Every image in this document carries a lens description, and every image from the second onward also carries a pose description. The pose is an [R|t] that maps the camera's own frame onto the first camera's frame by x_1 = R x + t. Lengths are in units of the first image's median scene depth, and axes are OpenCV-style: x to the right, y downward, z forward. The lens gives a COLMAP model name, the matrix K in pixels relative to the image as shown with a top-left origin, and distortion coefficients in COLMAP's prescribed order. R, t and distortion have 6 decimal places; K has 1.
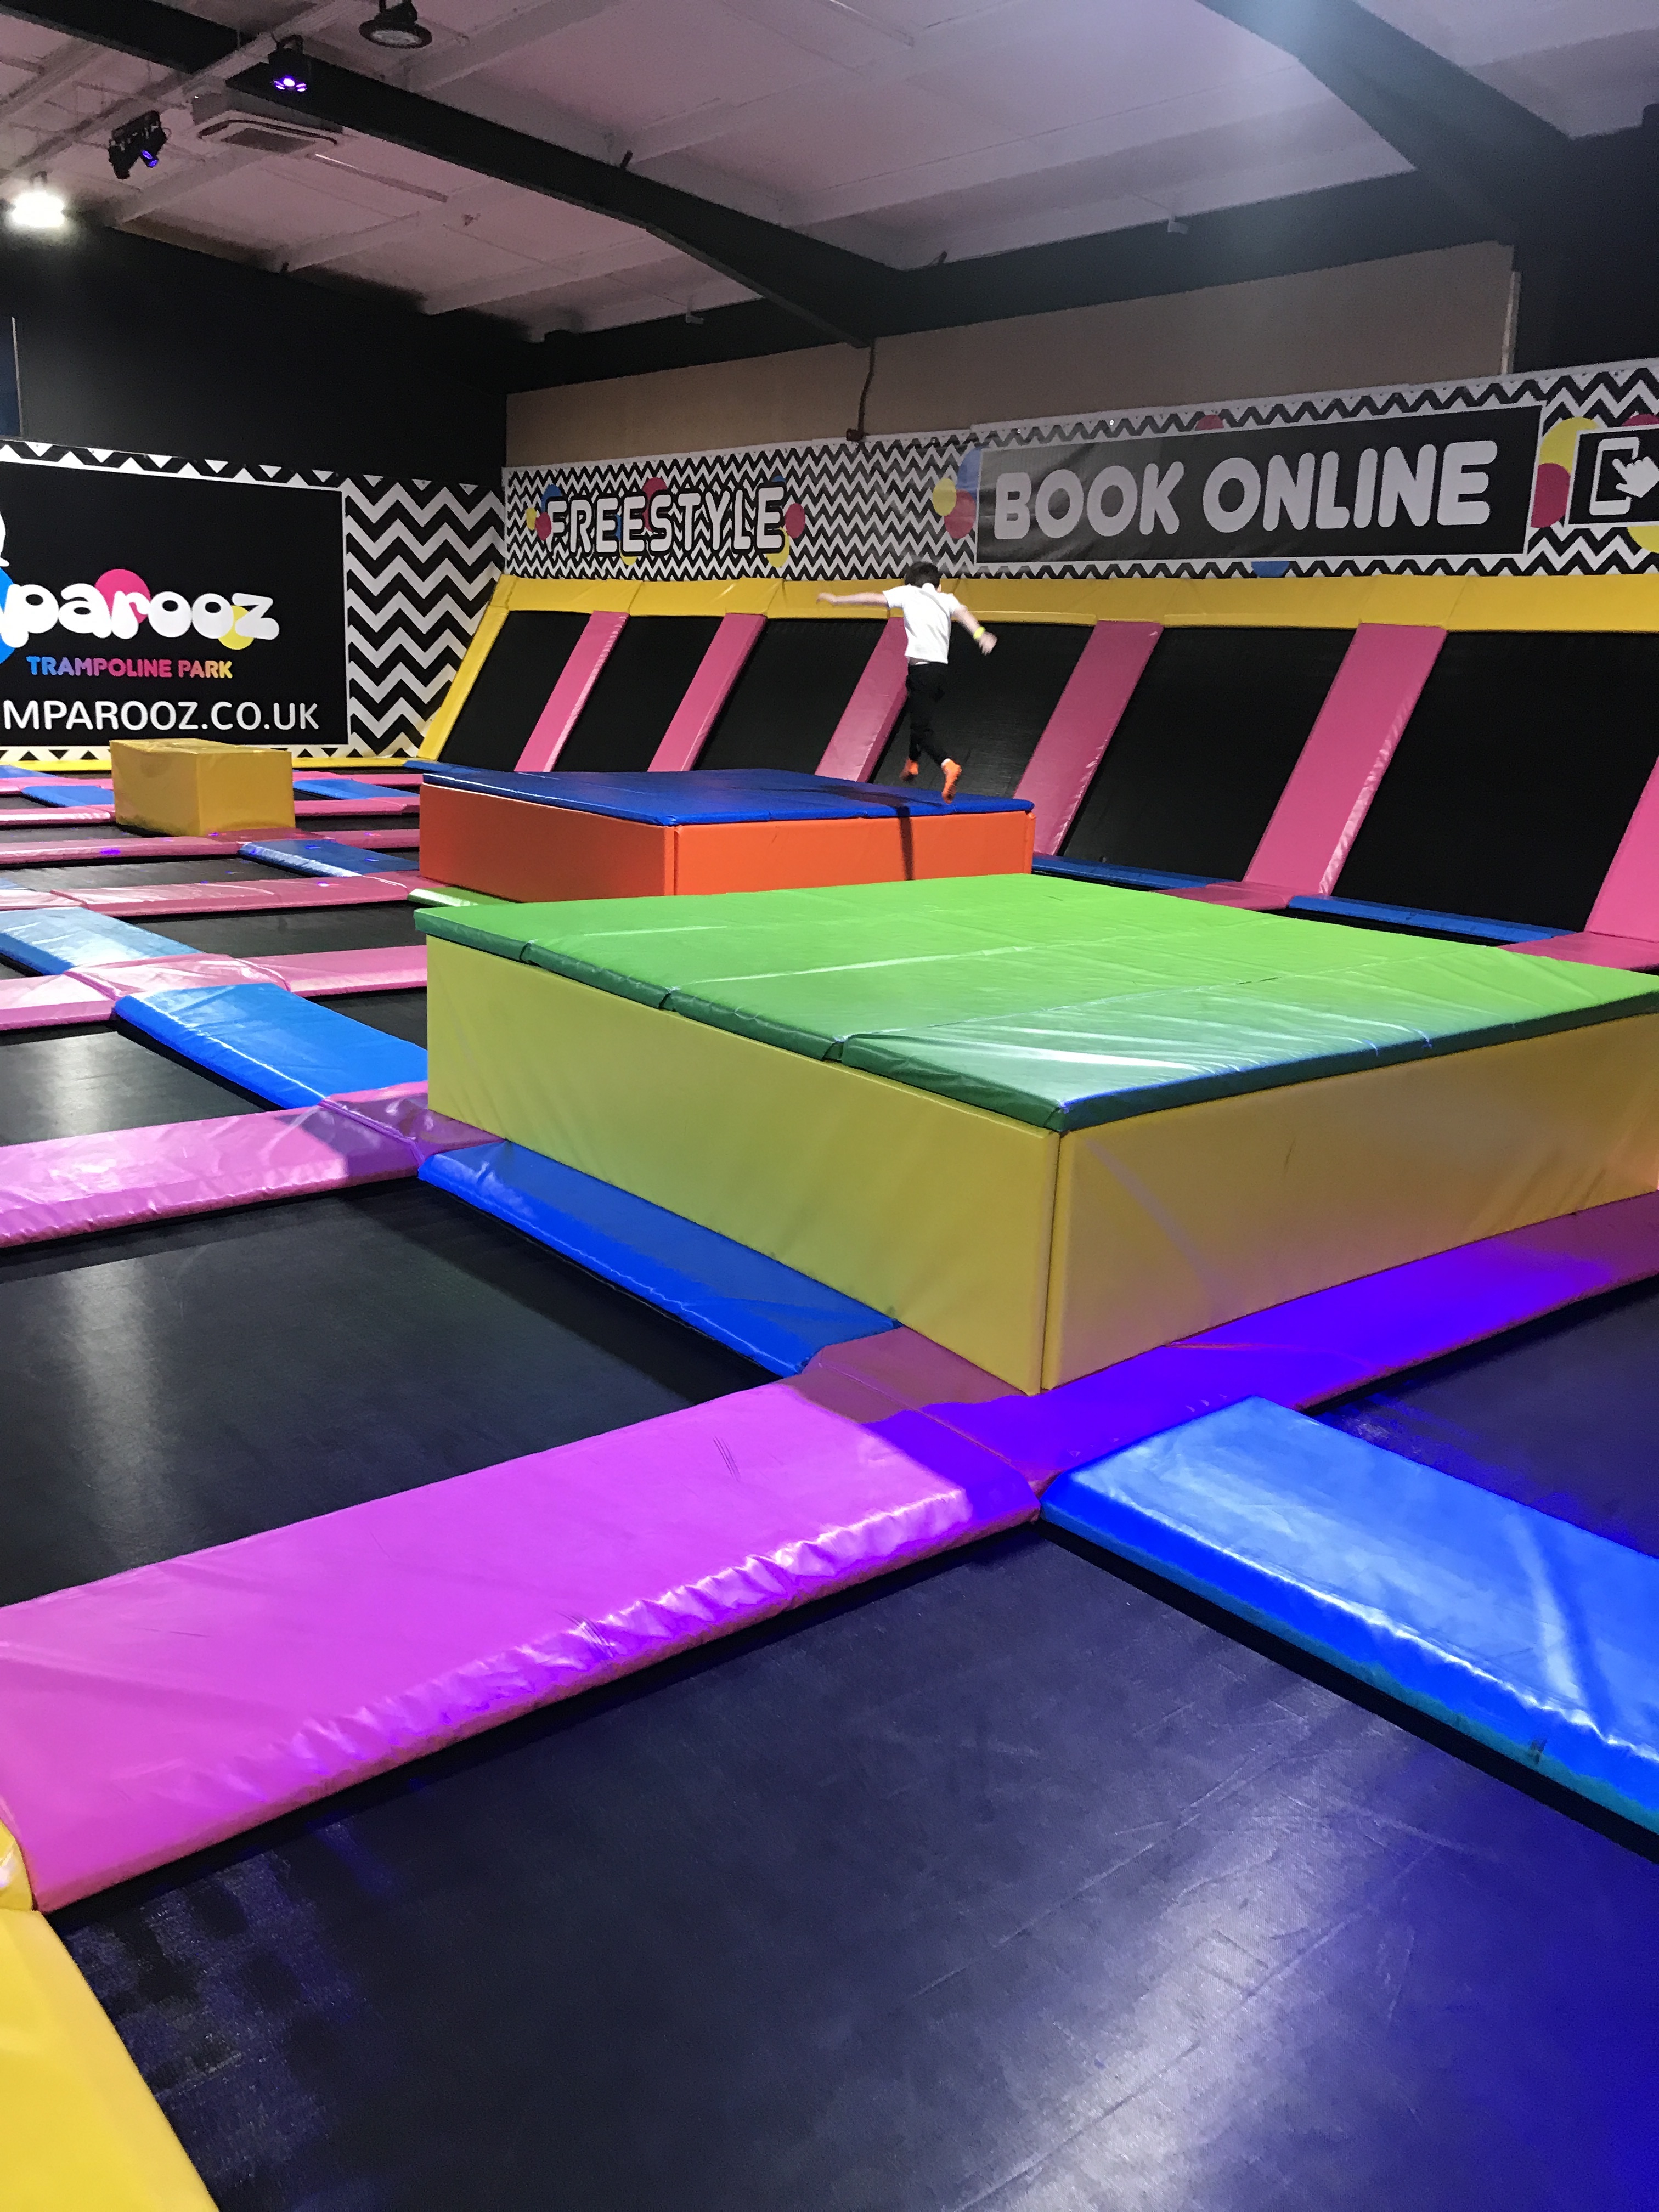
lens RADIAL K [[1823.3, 0, 816.3], [0, 1823.3, 1103.8], [0, 0, 1]] dist [-0.003611, 0.020636]
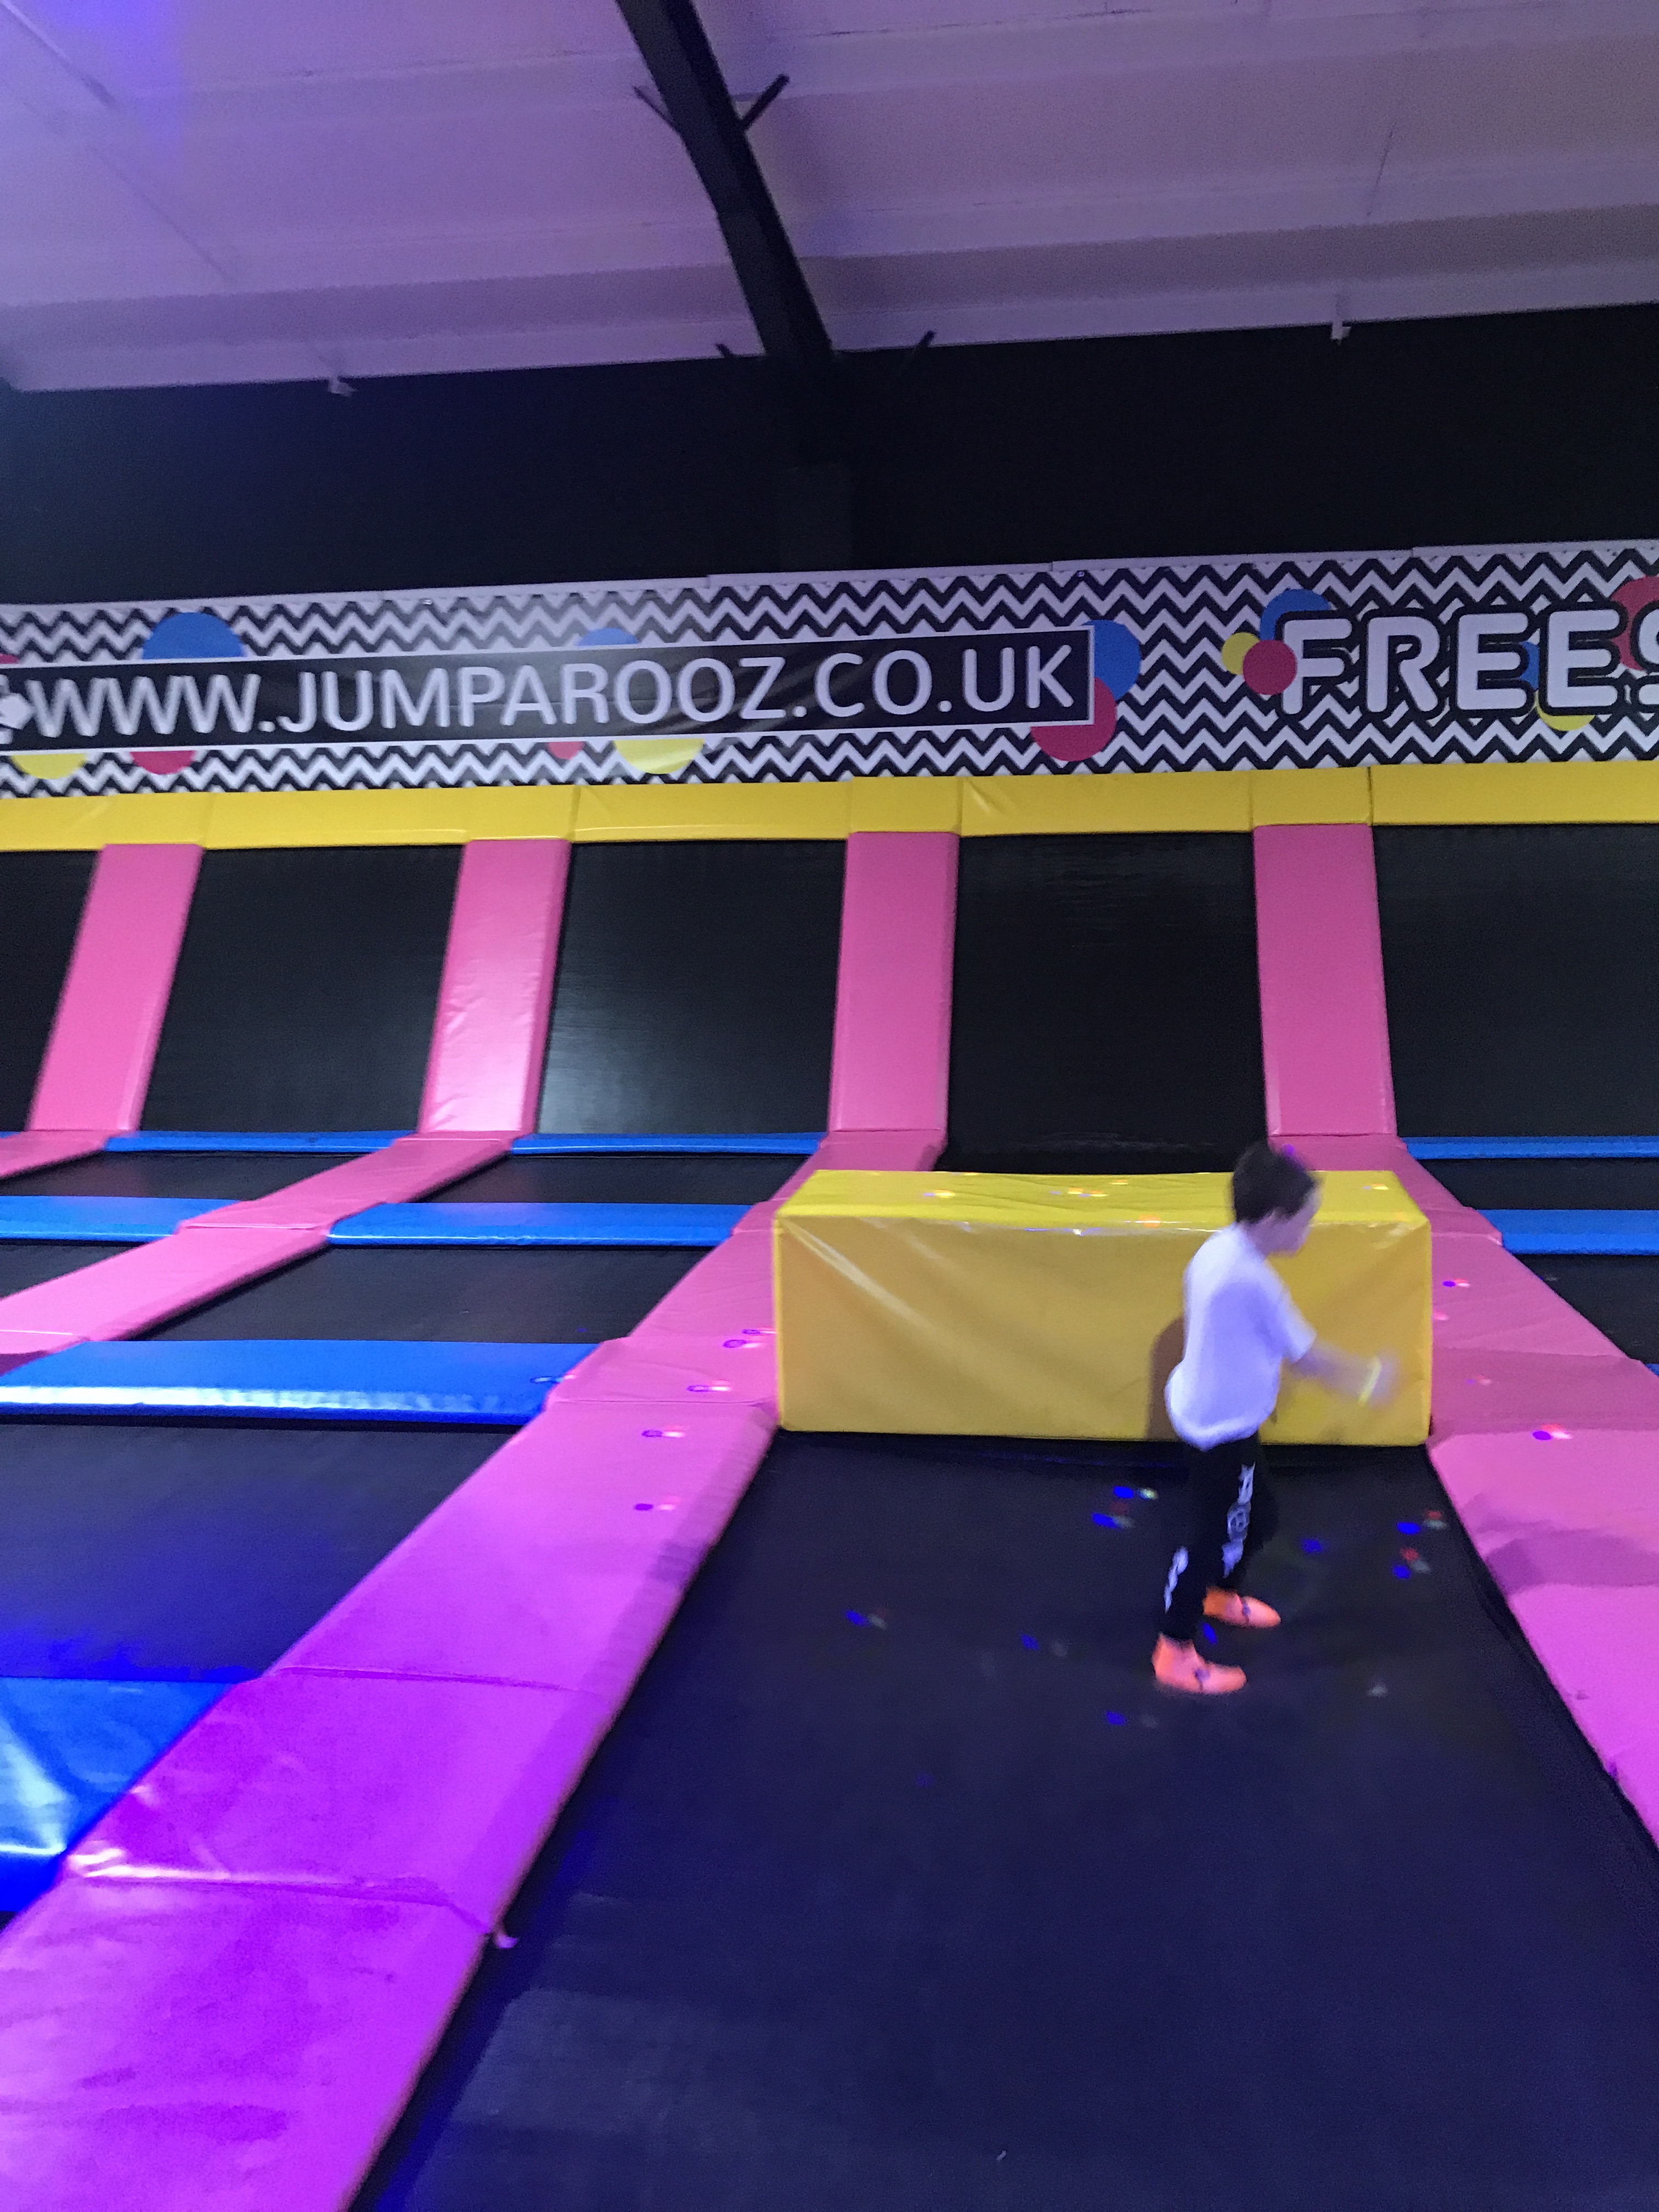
lens RADIAL K [[1782.2, 0, 855.1], [0, 1782.2, 1097.3], [0, 0, 1]] dist [0.108632, -0.304354]
pose [[0.721966, -0.139842, 0.677650, -0.725247], [0.215540, 0.976087, -0.028208, -0.245122], [-0.657501, 0.166426, 0.734843, 0.853003]]
